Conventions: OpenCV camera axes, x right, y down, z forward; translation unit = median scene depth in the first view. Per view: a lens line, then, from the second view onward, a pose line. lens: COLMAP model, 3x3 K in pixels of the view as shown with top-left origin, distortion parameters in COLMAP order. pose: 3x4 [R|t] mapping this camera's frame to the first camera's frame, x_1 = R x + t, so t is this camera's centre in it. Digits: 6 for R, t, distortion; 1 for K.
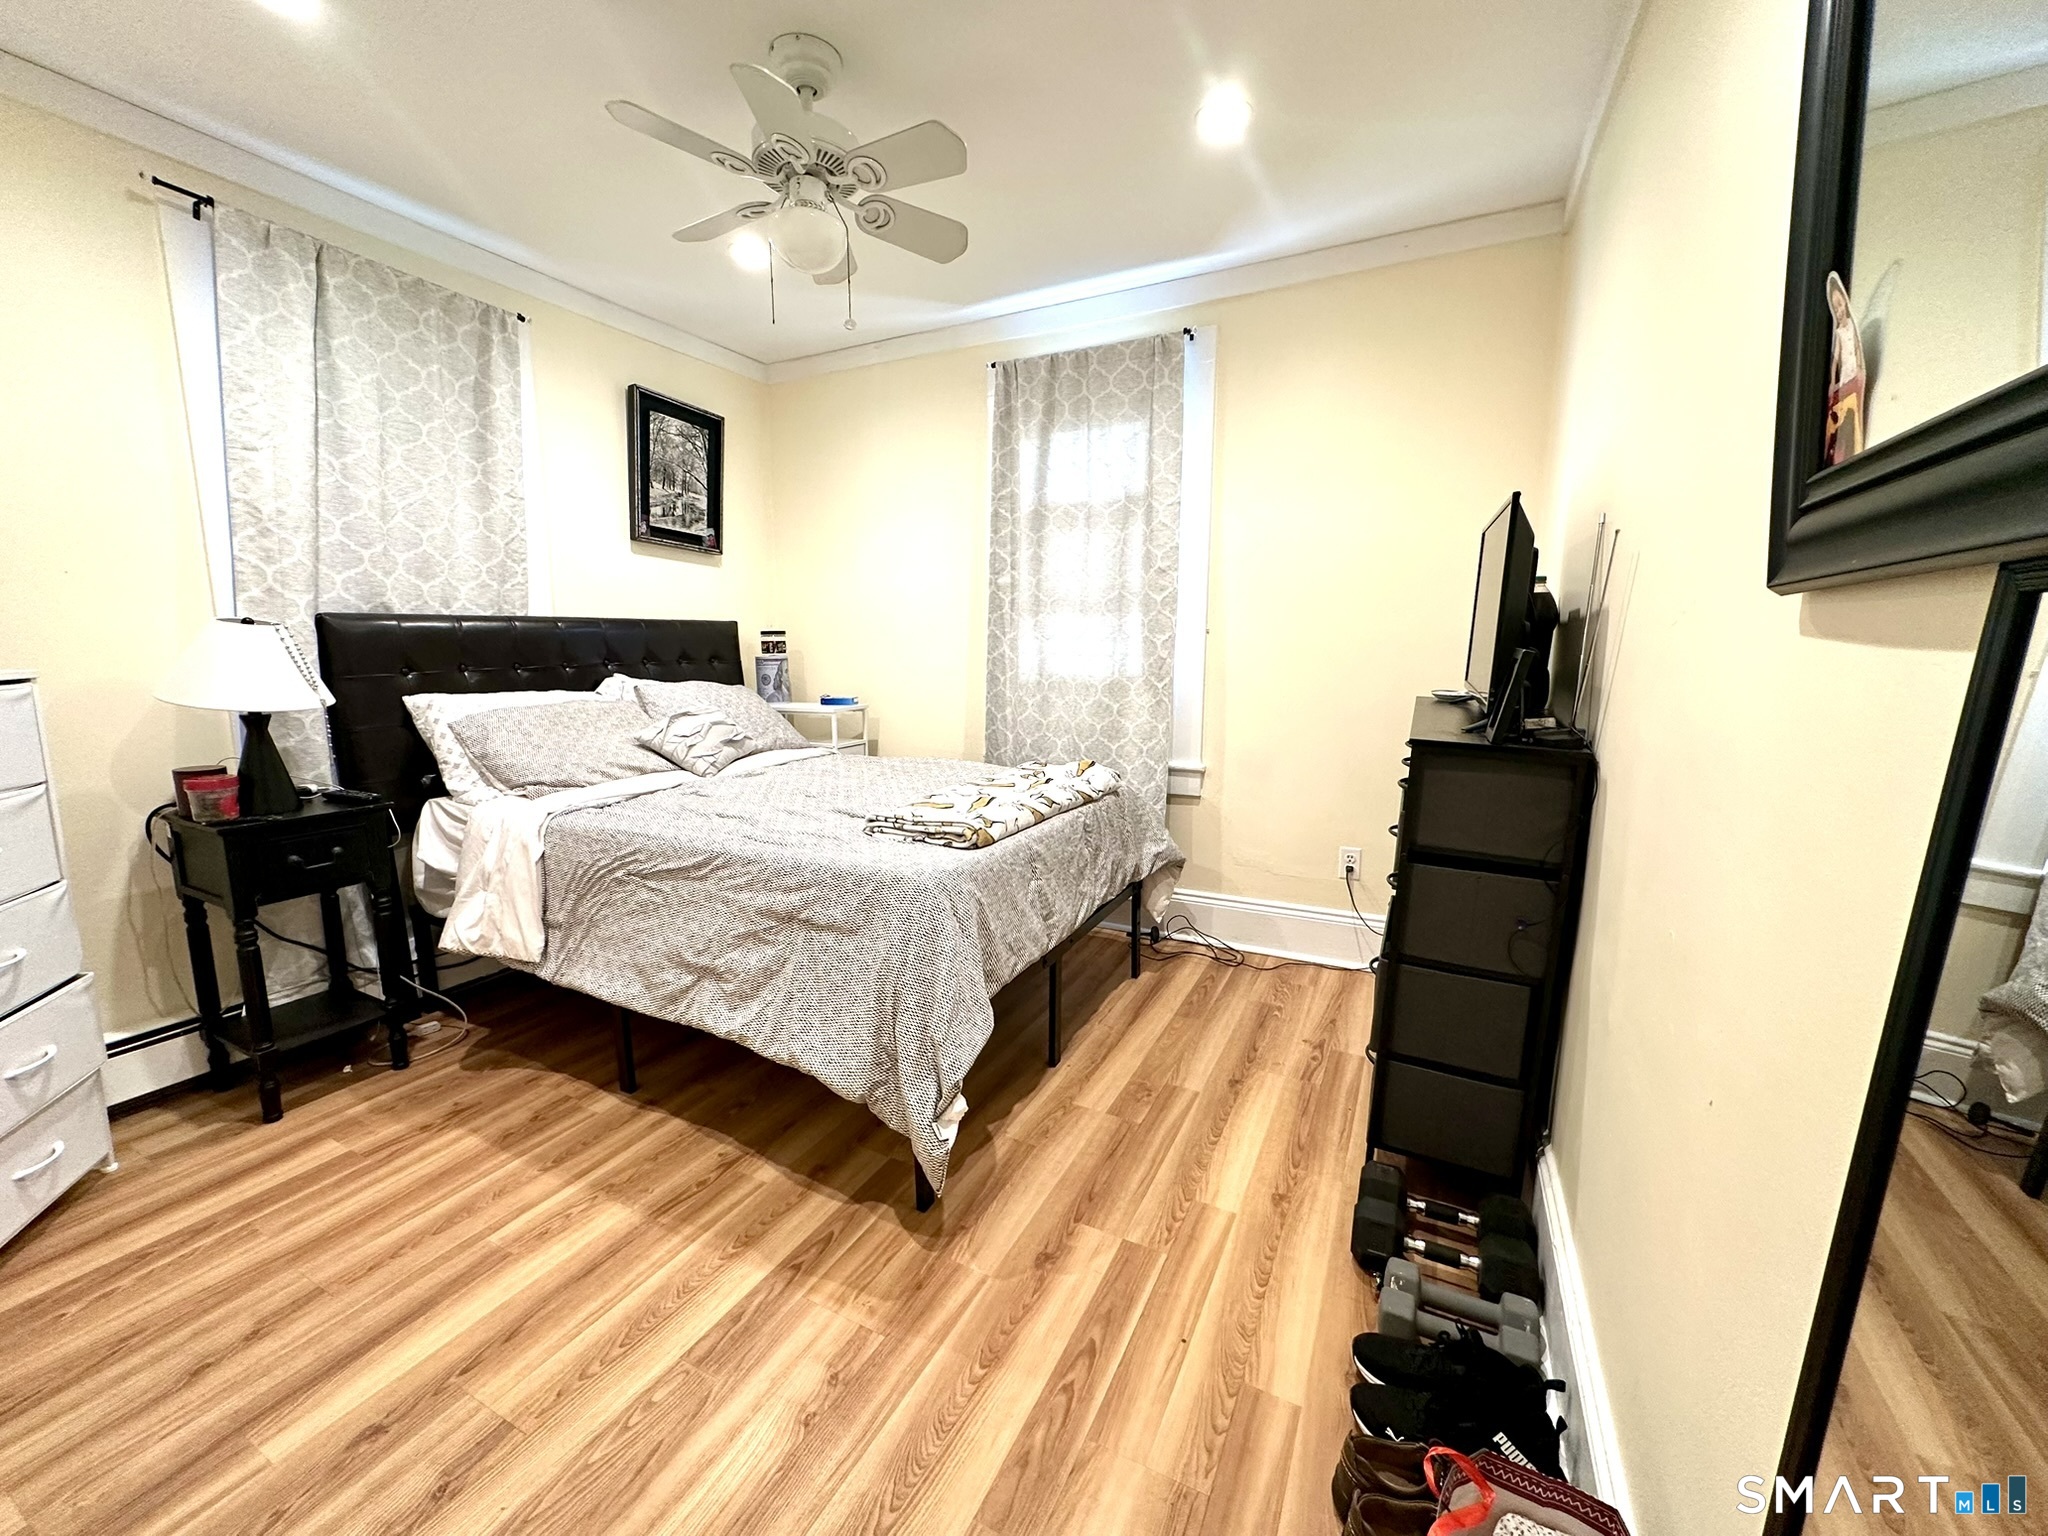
lens RADIAL K [[806.4, 0, 1014.2], [0, 806.4, 767.0], [0, 0, 1]] dist [-0.001125, 0.000239]
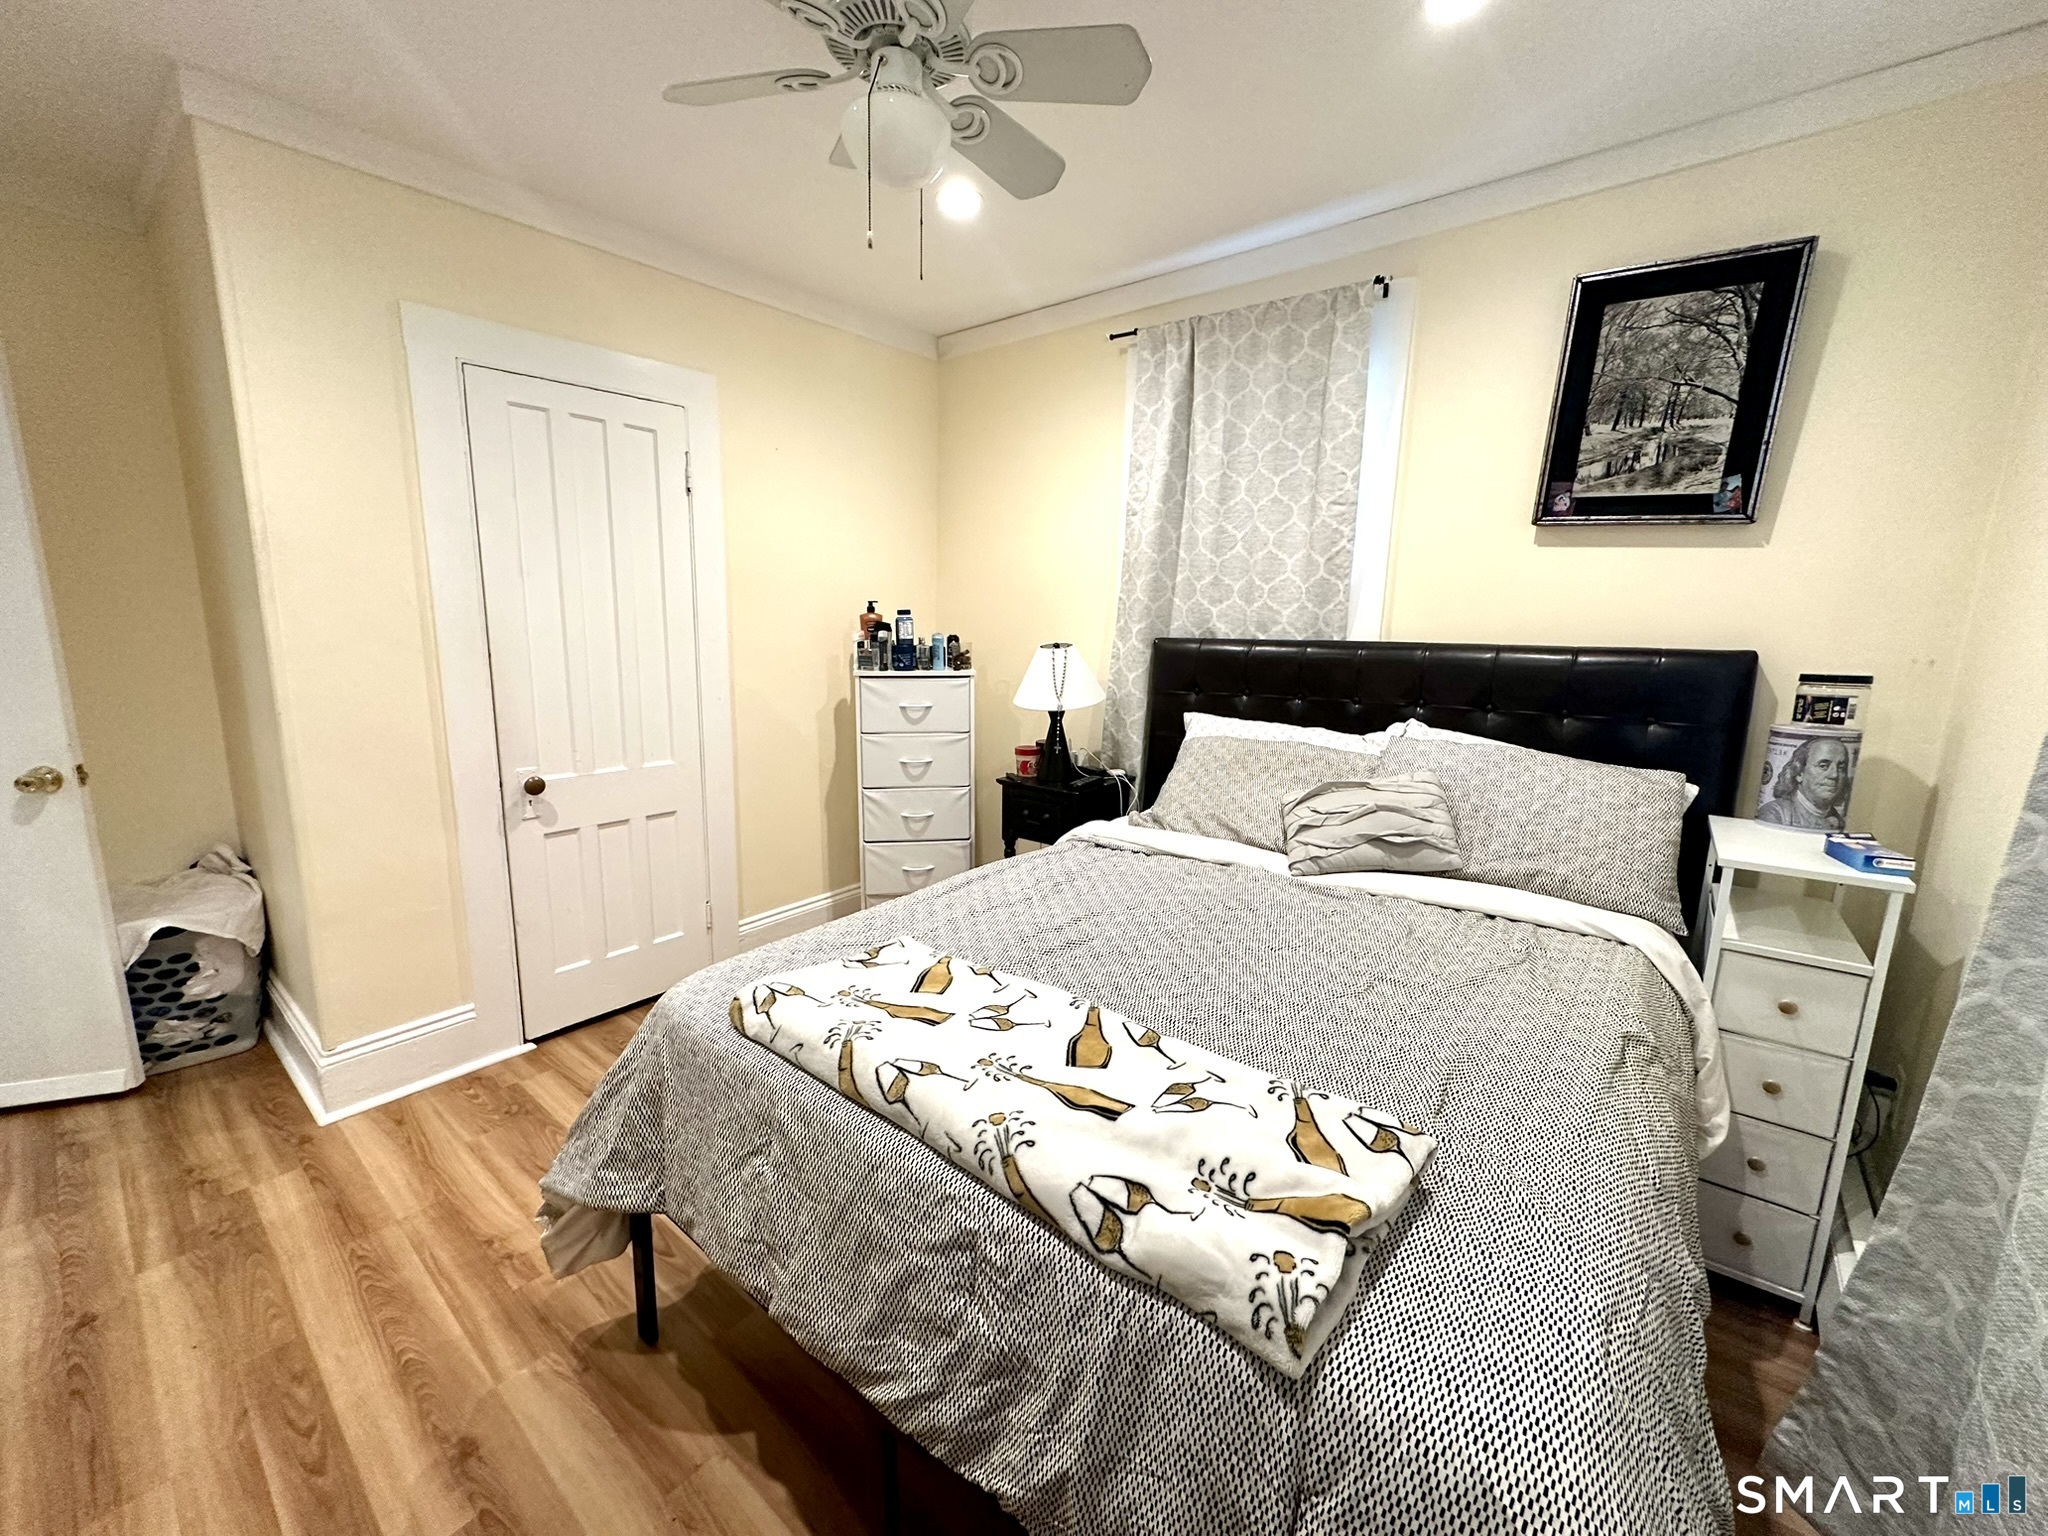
lens RADIAL K [[806.4, 0, 1013.6], [0, 806.4, 767.2], [0, 0, 1]] dist [-0.001125, 0.000239]
pose [[-0.203492, 0.169134, -0.964357, 0.304971], [-0.168594, 0.964200, 0.204682, -0.163597], [0.964452, 0.204236, -0.167693, 0.785351]]
